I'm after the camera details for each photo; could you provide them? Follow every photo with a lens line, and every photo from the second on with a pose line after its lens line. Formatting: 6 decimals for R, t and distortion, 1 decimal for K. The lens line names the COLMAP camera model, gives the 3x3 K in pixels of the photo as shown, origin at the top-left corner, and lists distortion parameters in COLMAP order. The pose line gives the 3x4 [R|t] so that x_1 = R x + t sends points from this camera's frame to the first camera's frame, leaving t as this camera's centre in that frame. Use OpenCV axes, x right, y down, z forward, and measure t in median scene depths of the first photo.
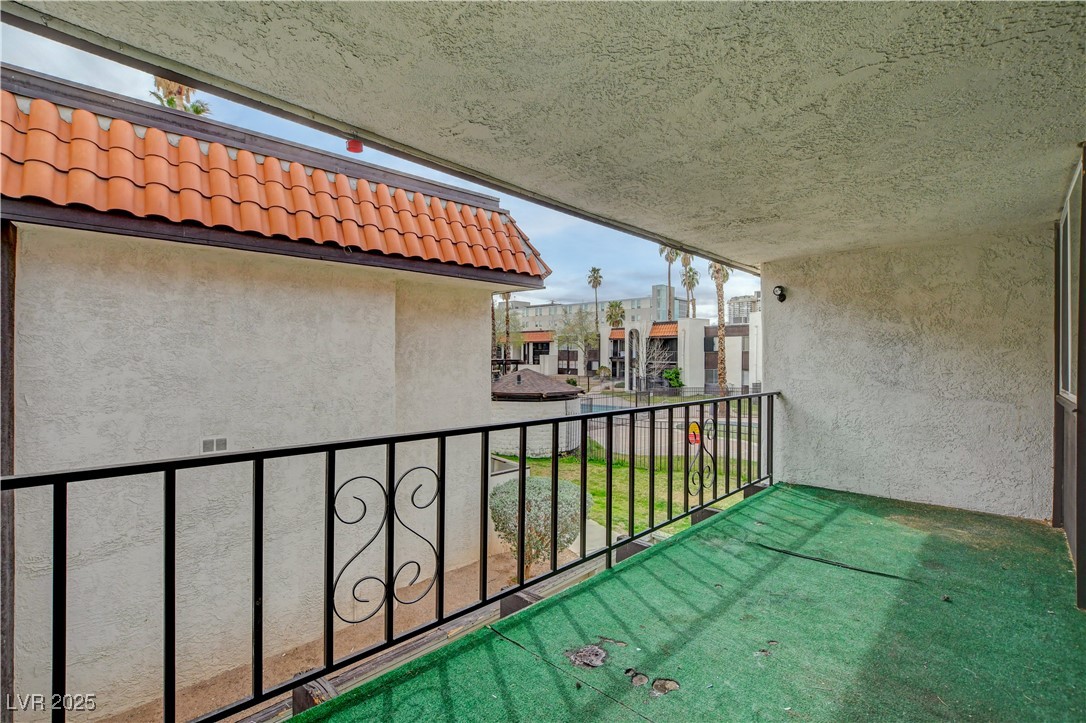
lens RADIAL K [[486.0, 0, 549.1], [0, 486.0, 366.4], [0, 0, 1]] dist [-0.026603, 0.000914]
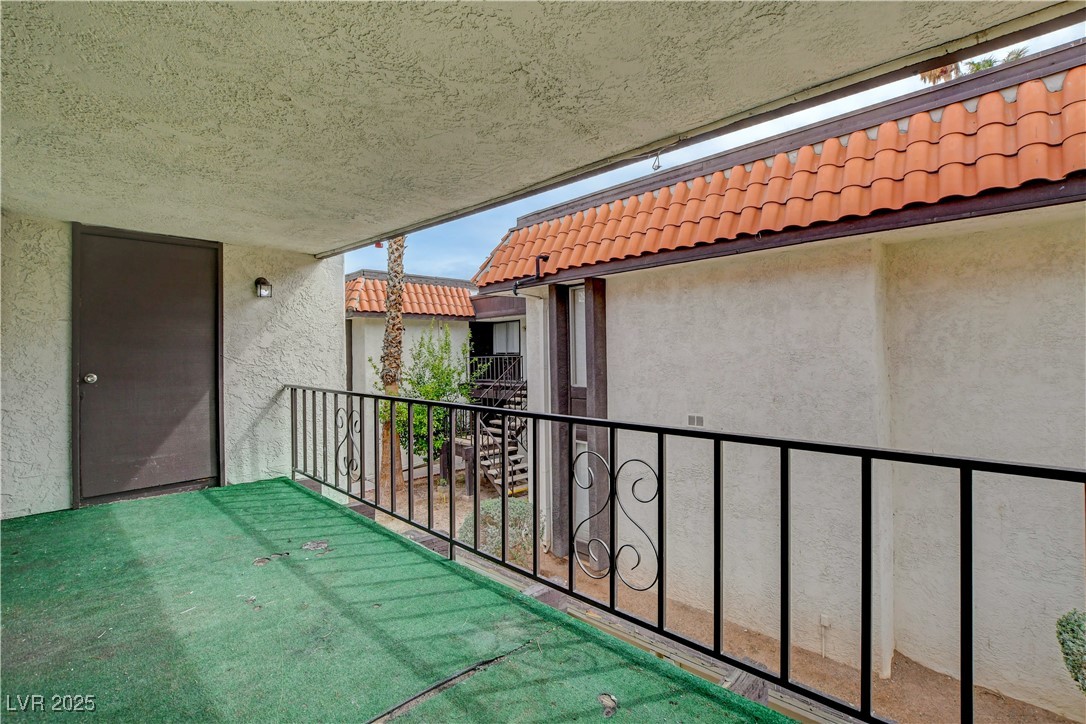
lens RADIAL K [[492.7, 0, 543.2], [0, 492.7, 351.7], [0, 0, 1]] dist [-0.015281, 0.000004]
pose [[0.011286, -0.007122, -0.999911, 0.547126], [-0.005739, 0.999958, -0.007187, -0.003509], [0.999920, 0.005820, 0.011244, 0.561018]]
